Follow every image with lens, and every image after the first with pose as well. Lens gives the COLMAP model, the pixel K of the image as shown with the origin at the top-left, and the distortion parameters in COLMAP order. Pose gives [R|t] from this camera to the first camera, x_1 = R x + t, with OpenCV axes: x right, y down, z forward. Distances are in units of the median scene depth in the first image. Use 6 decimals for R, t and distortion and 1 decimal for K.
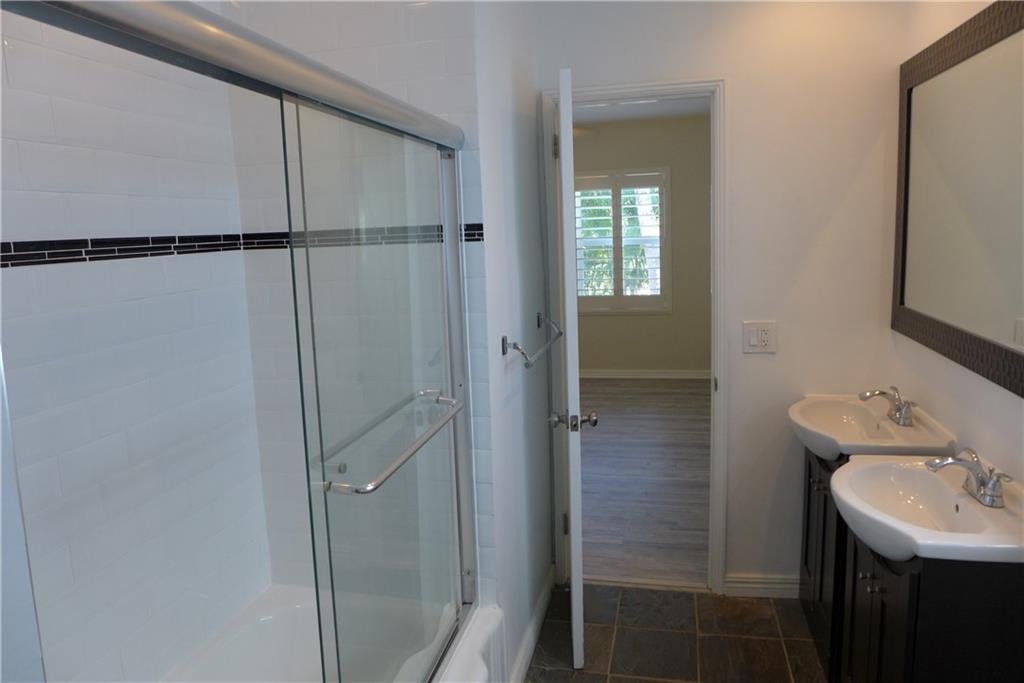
lens RADIAL K [[712.9, 0, 511.8], [0, 712.9, 337.8], [0, 0, 1]] dist [-0.062902, 0.028440]
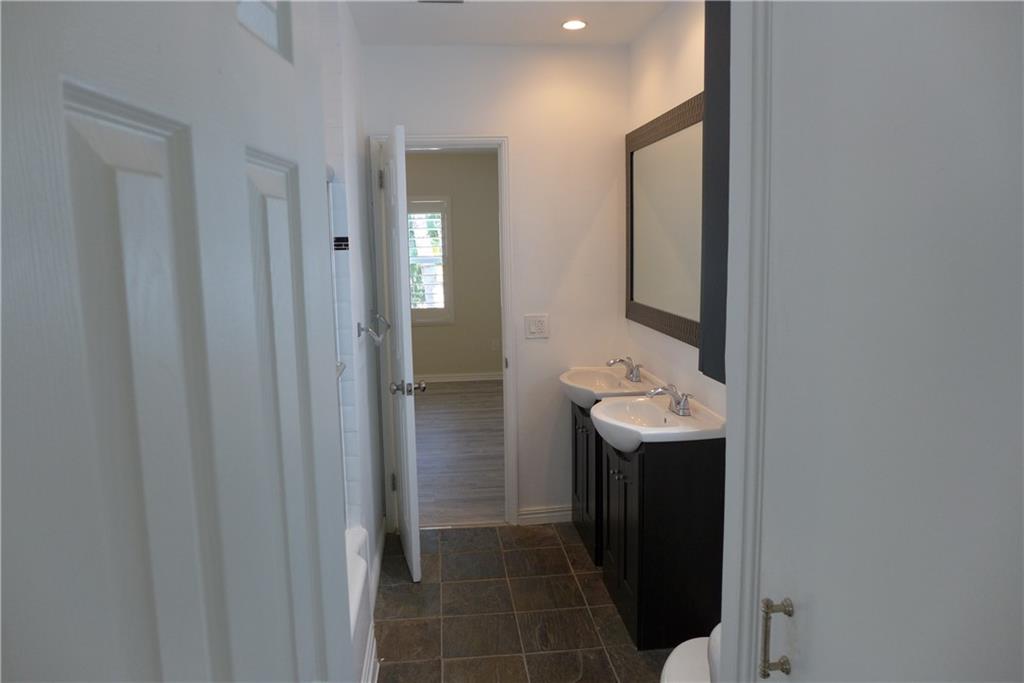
lens RADIAL K [[712.9, 0, 518.5], [0, 712.9, 342.0], [0, 0, 1]] dist [-0.062902, 0.028440]
pose [[0.944226, -0.024325, 0.328399, -0.140690], [0.033371, 0.999202, -0.021938, 0.062096], [-0.327604, 0.031674, 0.944284, -0.293038]]
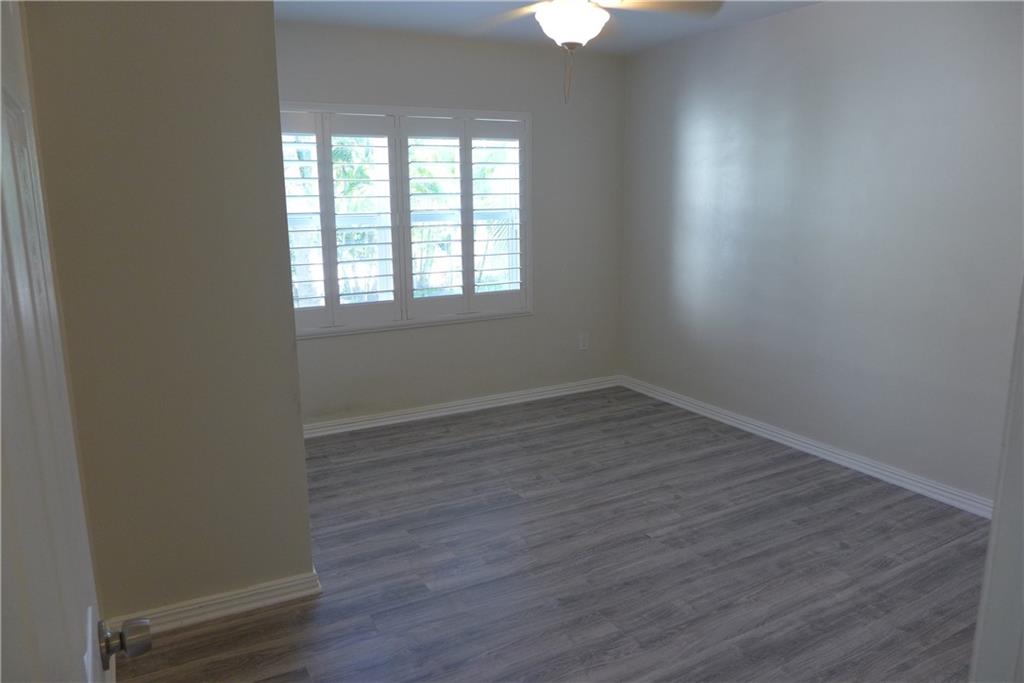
lens RADIAL K [[712.9, 0, 511.9], [0, 712.9, 338.8], [0, 0, 1]] dist [-0.062902, 0.028440]
pose [[0.741080, -0.106531, 0.662911, -0.778155], [0.086496, 0.994253, 0.063083, -0.156464], [-0.665822, 0.010589, 0.746036, 1.262714]]
